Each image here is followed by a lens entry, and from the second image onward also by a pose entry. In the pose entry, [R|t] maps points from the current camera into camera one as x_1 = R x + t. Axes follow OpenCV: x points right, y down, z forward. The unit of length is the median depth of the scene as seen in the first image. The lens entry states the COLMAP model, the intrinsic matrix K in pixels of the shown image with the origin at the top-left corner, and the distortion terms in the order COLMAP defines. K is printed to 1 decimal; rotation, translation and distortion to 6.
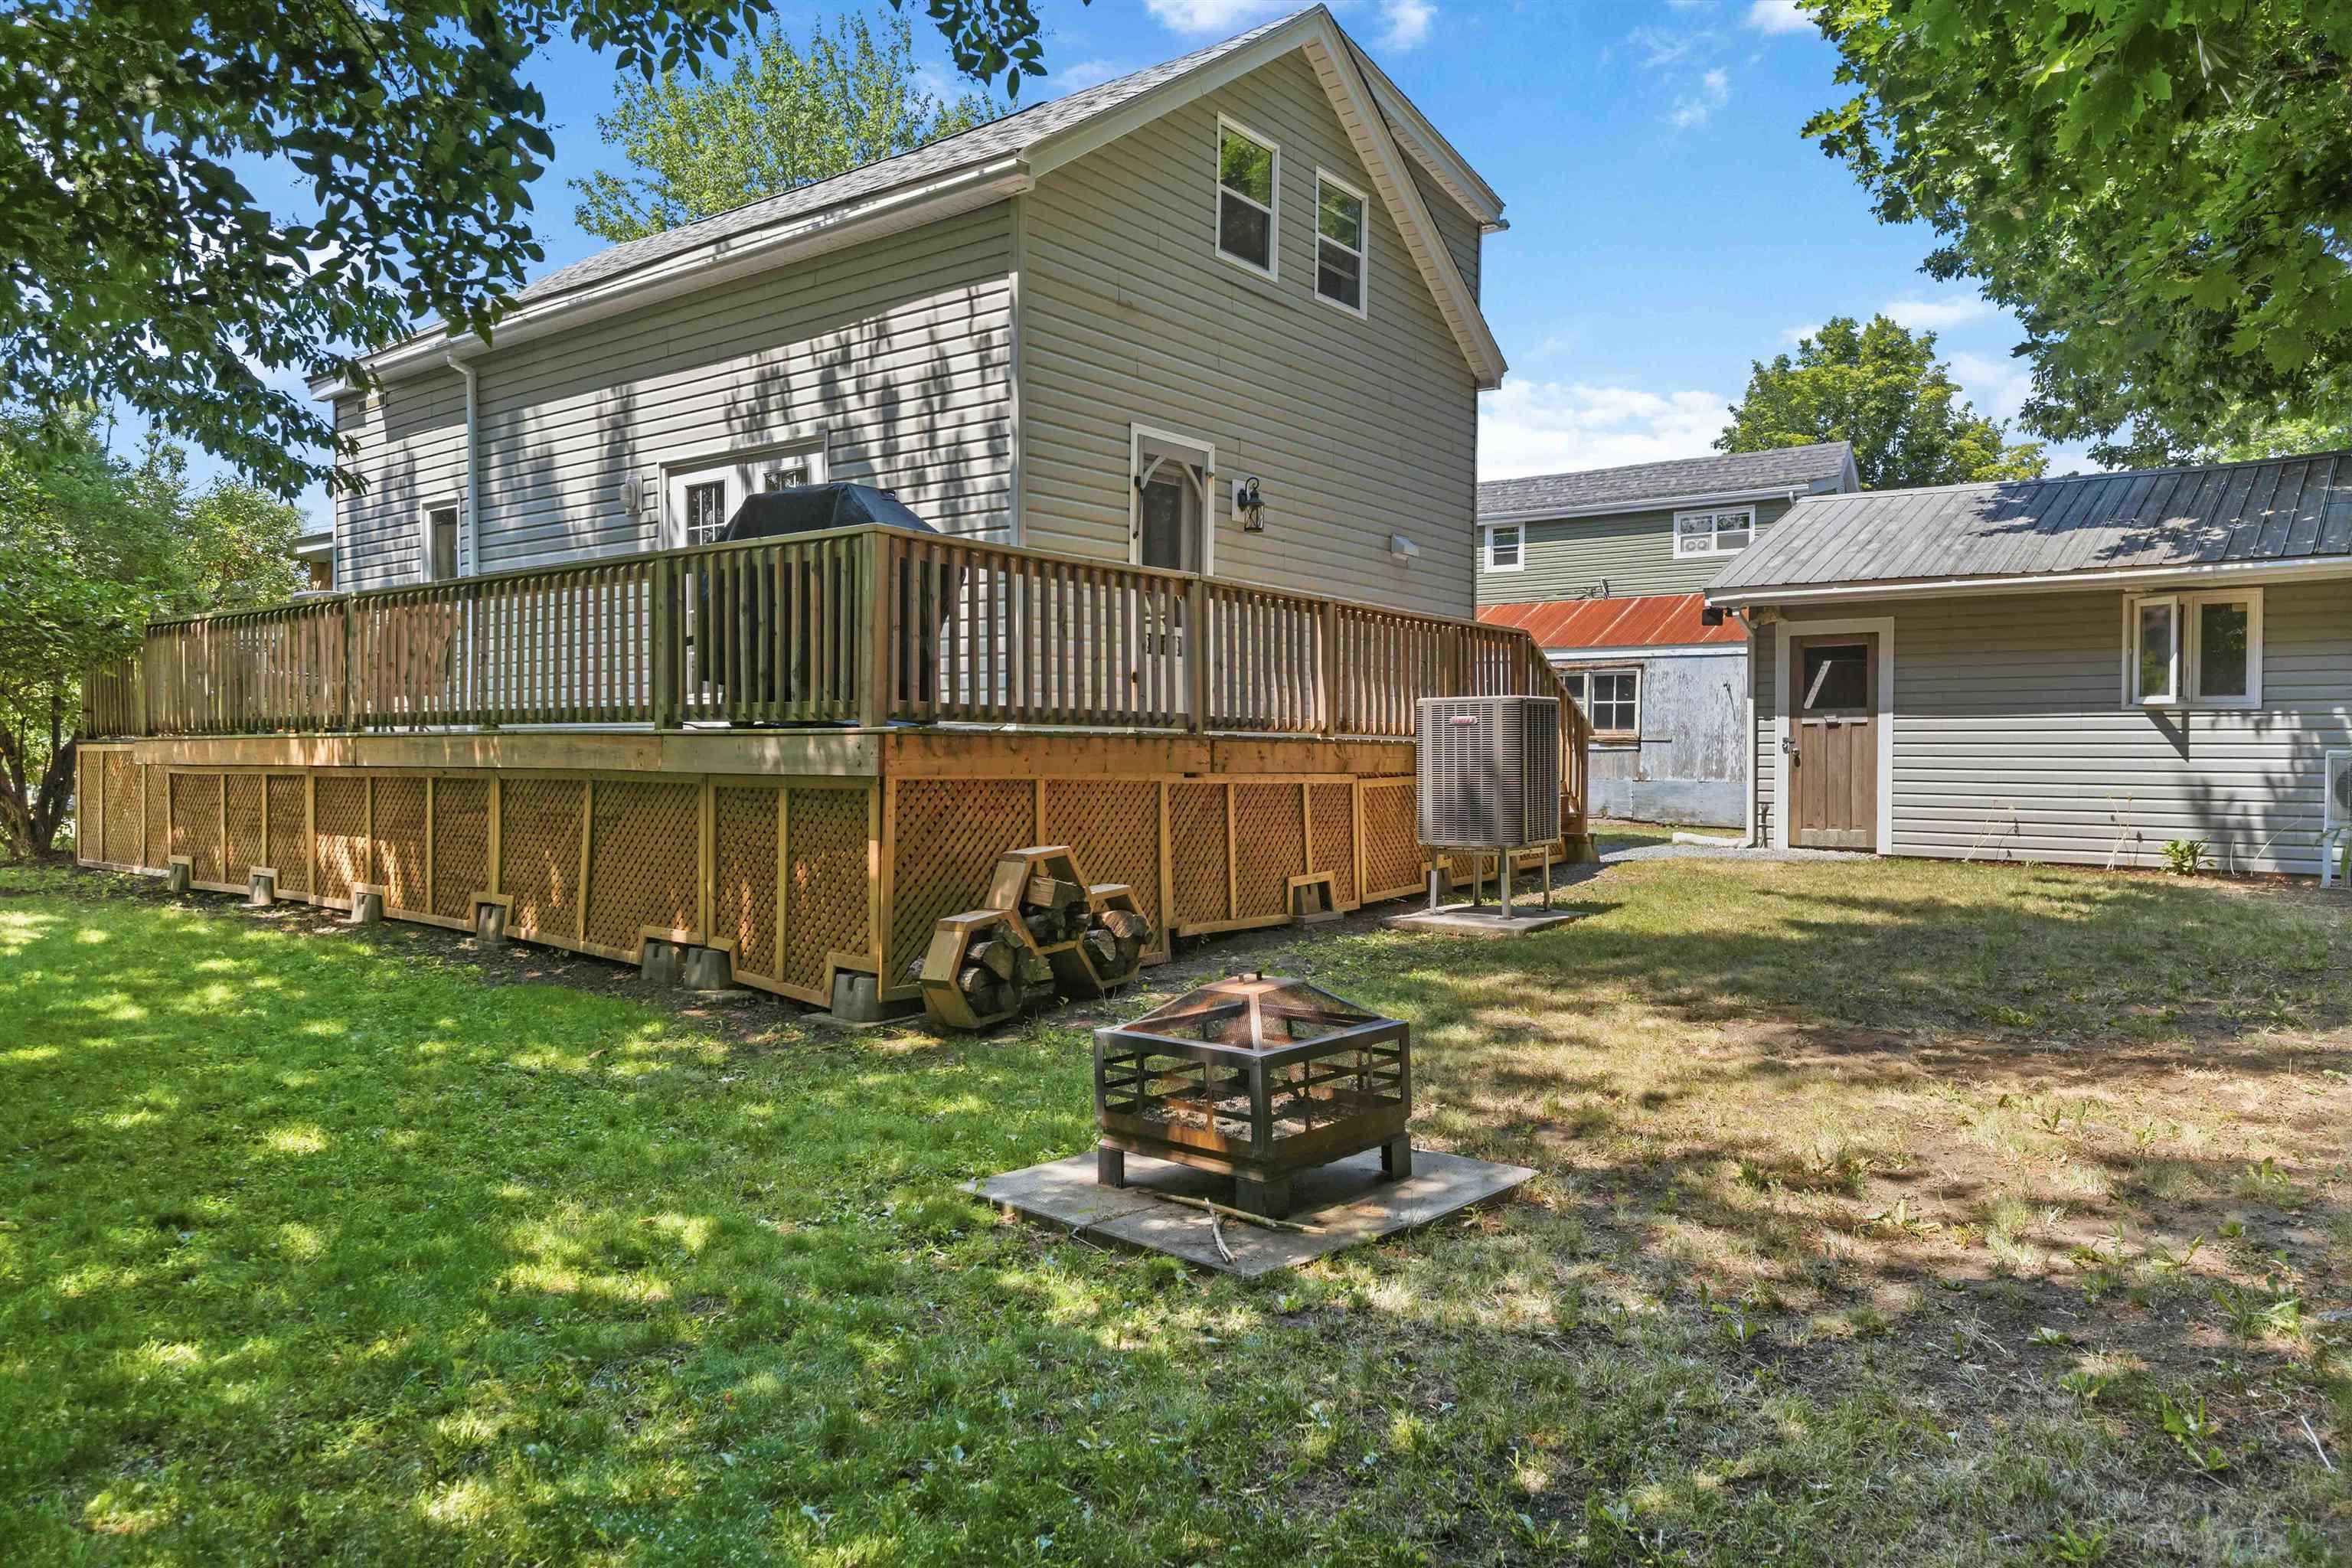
lens RADIAL K [[1554.8, 0, 1178.8], [0, 1554.8, 775.4], [0, 0, 1]] dist [-0.003129, 0.005941]
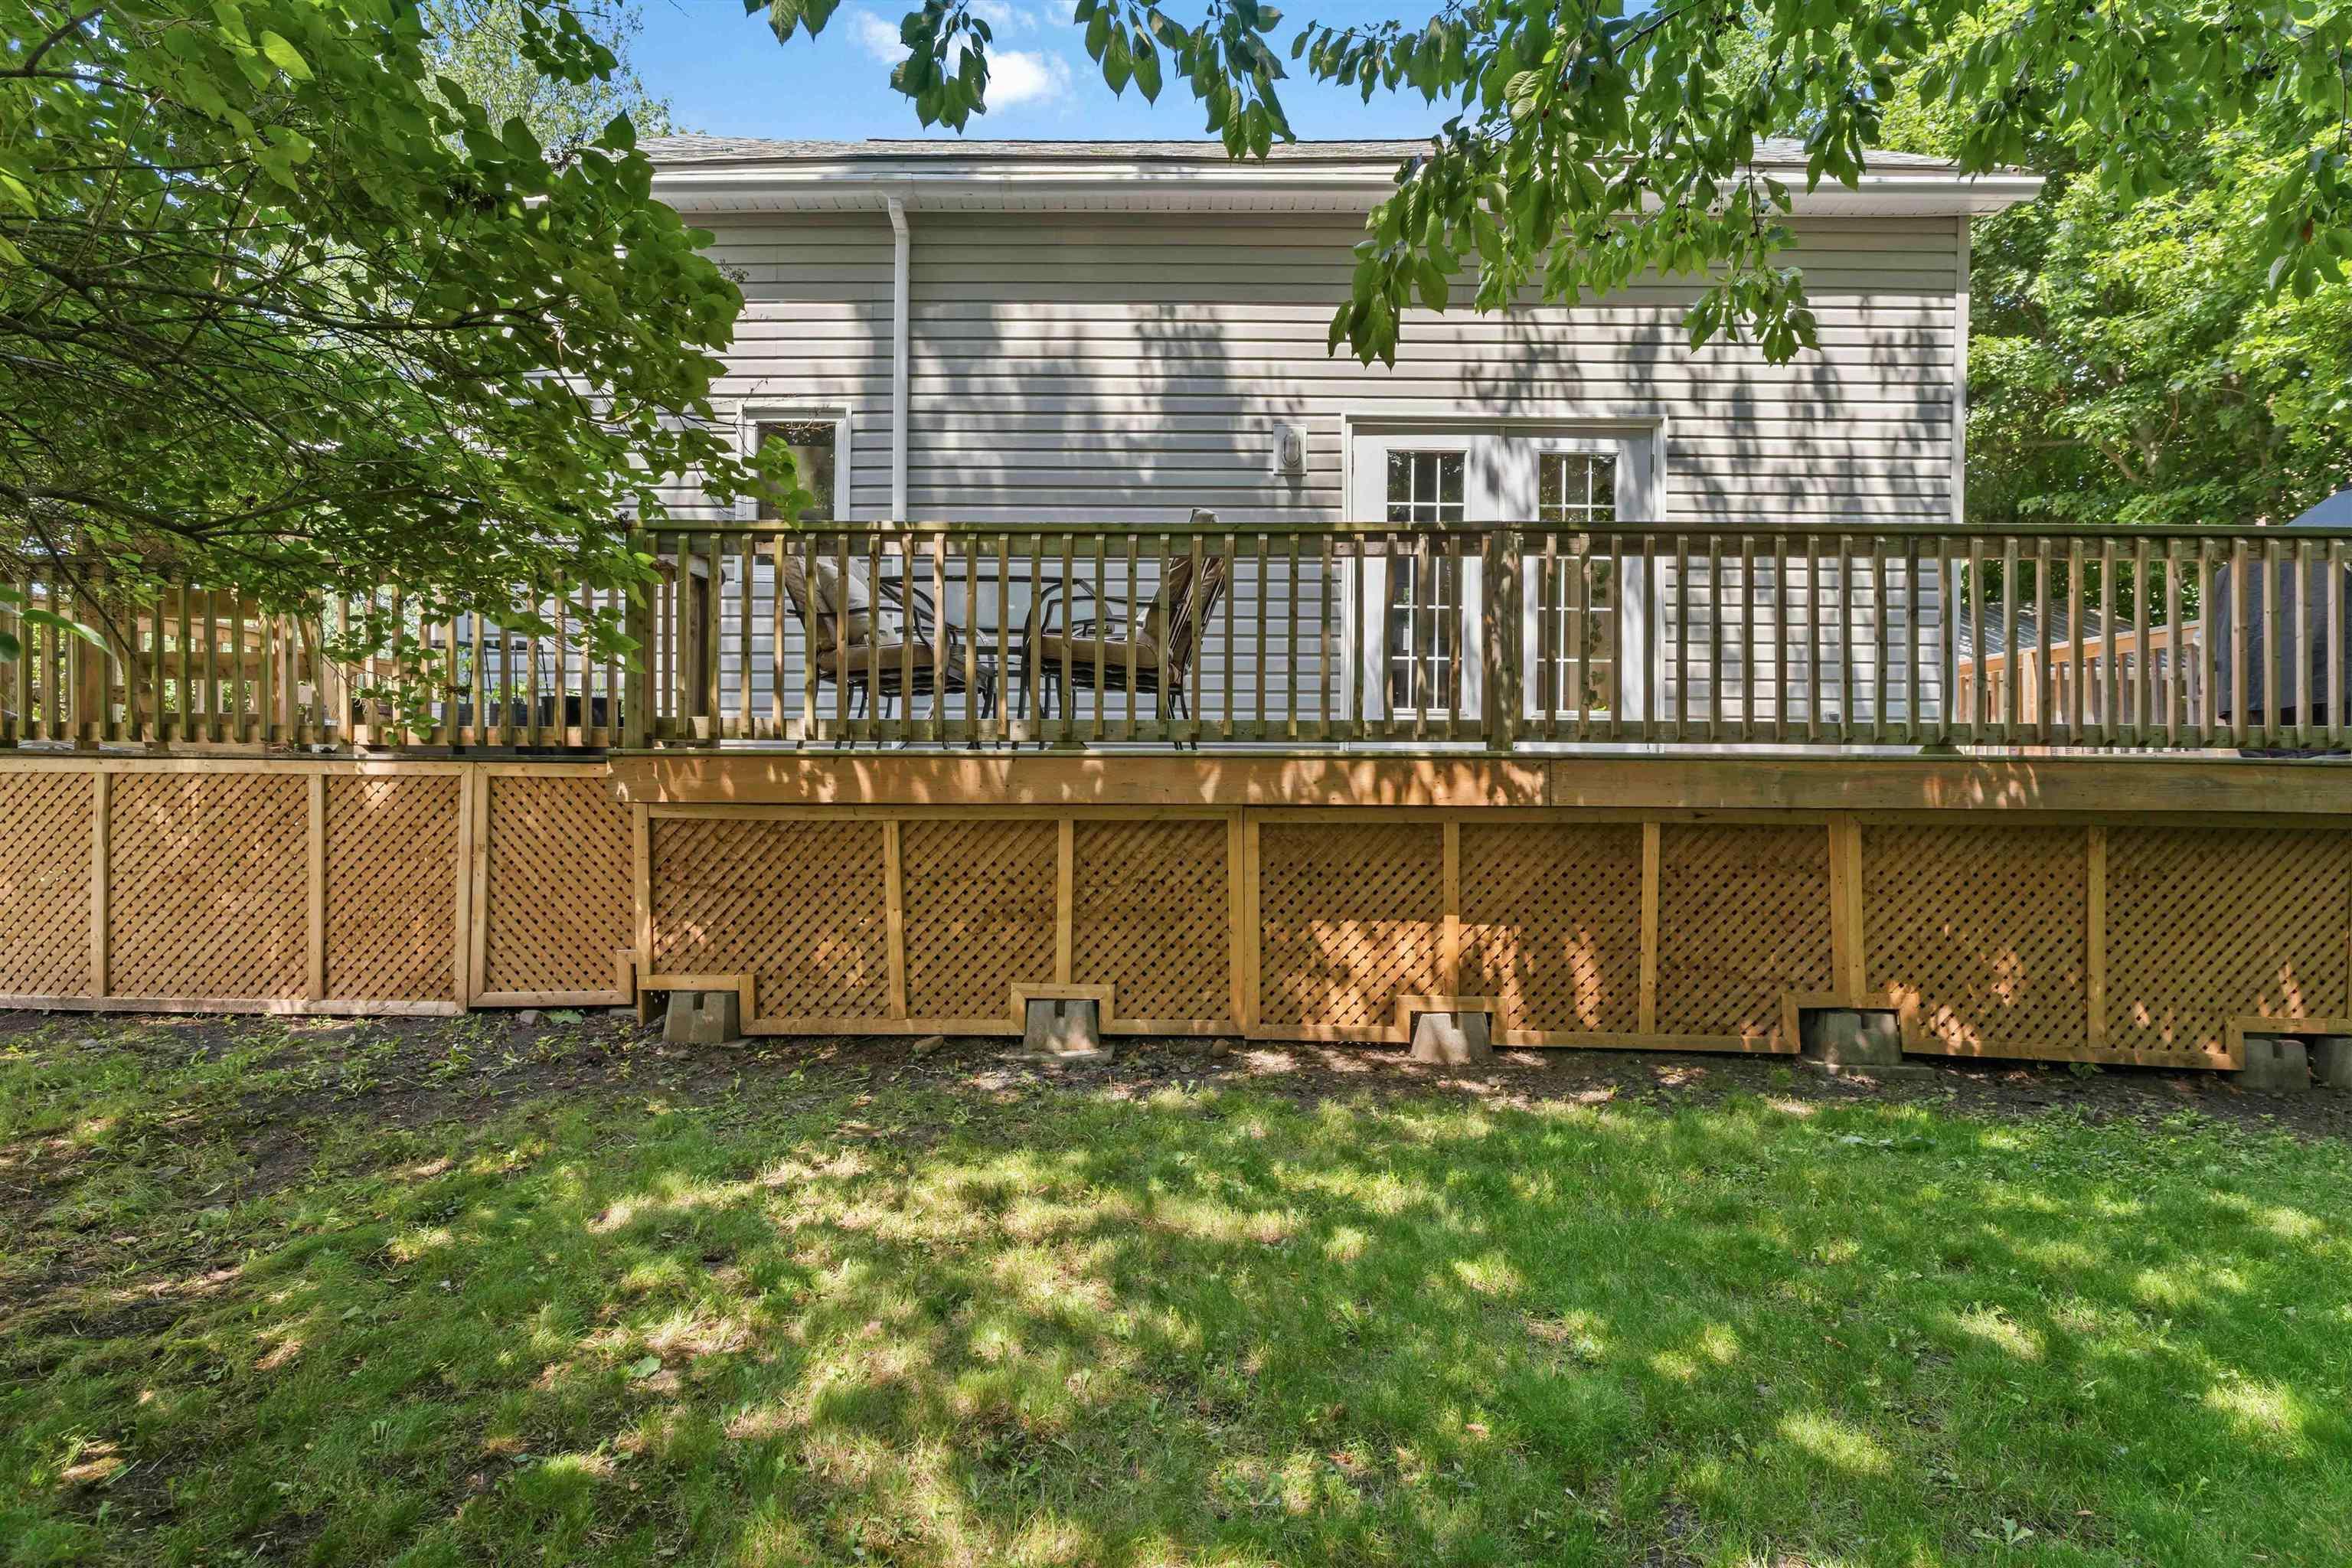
lens RADIAL K [[1094.3, 0, 1173.6], [0, 1094.3, 781.4], [0, 0, 1]] dist [-0.005487, 0.000764]
pose [[0.808382, -0.005747, 0.588630, -0.827538], [-0.003471, 0.999888, 0.014529, -0.021178], [-0.588647, -0.013788, 0.808272, 0.661097]]
